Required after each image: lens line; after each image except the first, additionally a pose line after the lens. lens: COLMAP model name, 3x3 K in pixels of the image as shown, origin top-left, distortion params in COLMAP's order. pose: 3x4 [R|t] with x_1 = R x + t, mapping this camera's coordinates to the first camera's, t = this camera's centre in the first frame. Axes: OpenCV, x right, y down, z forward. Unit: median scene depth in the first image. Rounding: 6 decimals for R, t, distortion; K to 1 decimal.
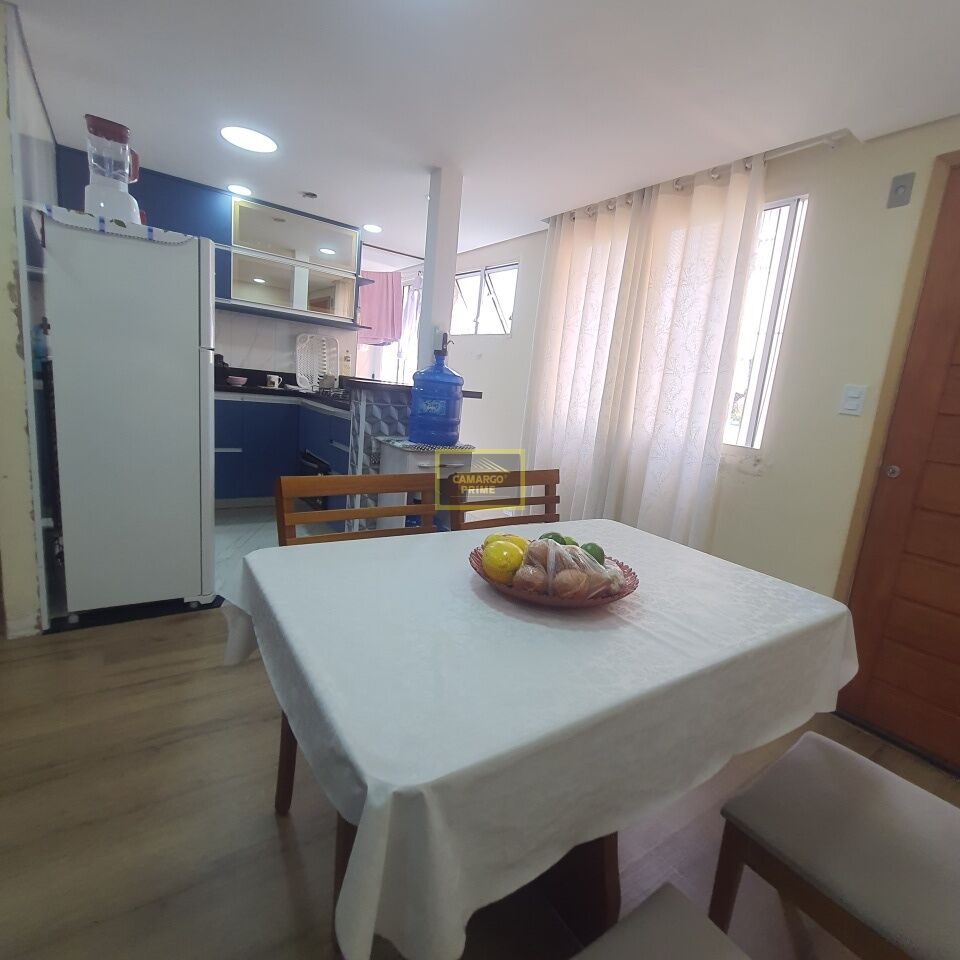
lens RADIAL K [[508.2, 0, 482.8], [0, 508.2, 477.3], [0, 0, 1]] dist [-0.001451, -0.001311]
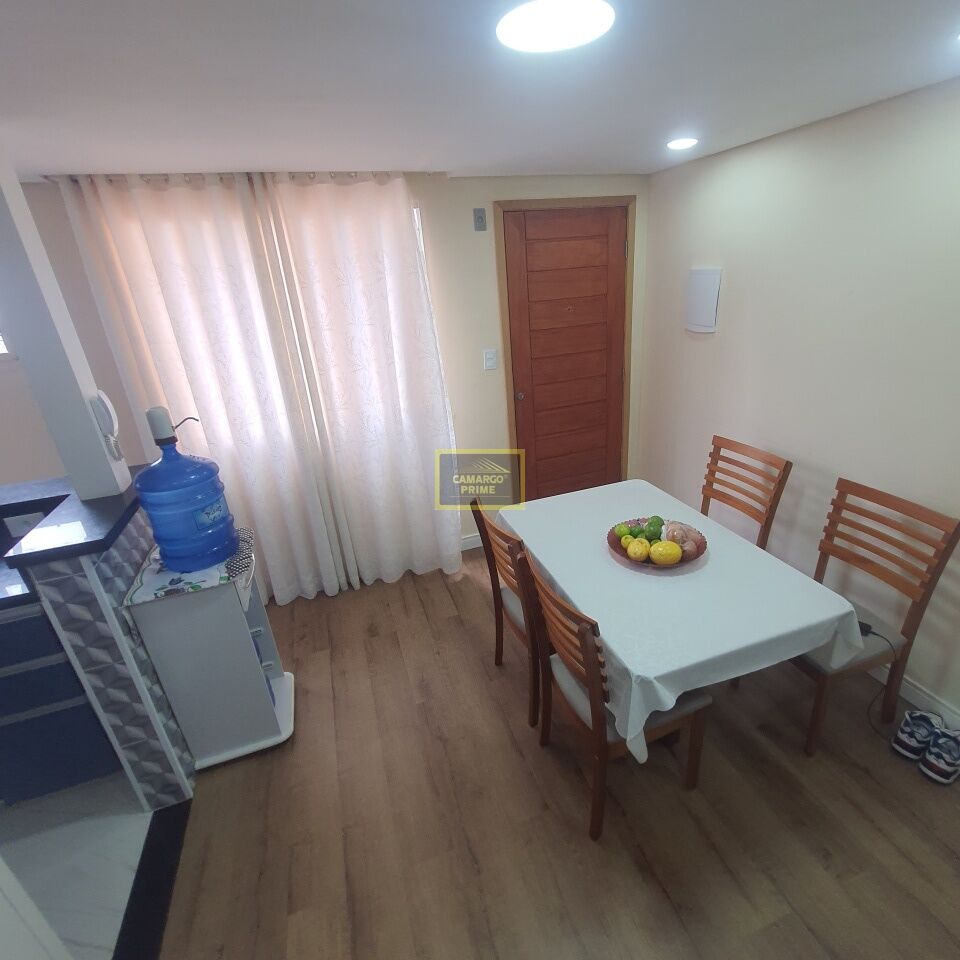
lens RADIAL K [[508.2, 0, 482.7], [0, 508.2, 480.7], [0, 0, 1]] dist [-0.001451, -0.001311]
pose [[0.254821, -0.485720, 0.836147, -0.670522], [0.267104, 0.866406, 0.421896, -0.436657], [-0.929366, 0.115830, 0.350517, 0.456849]]
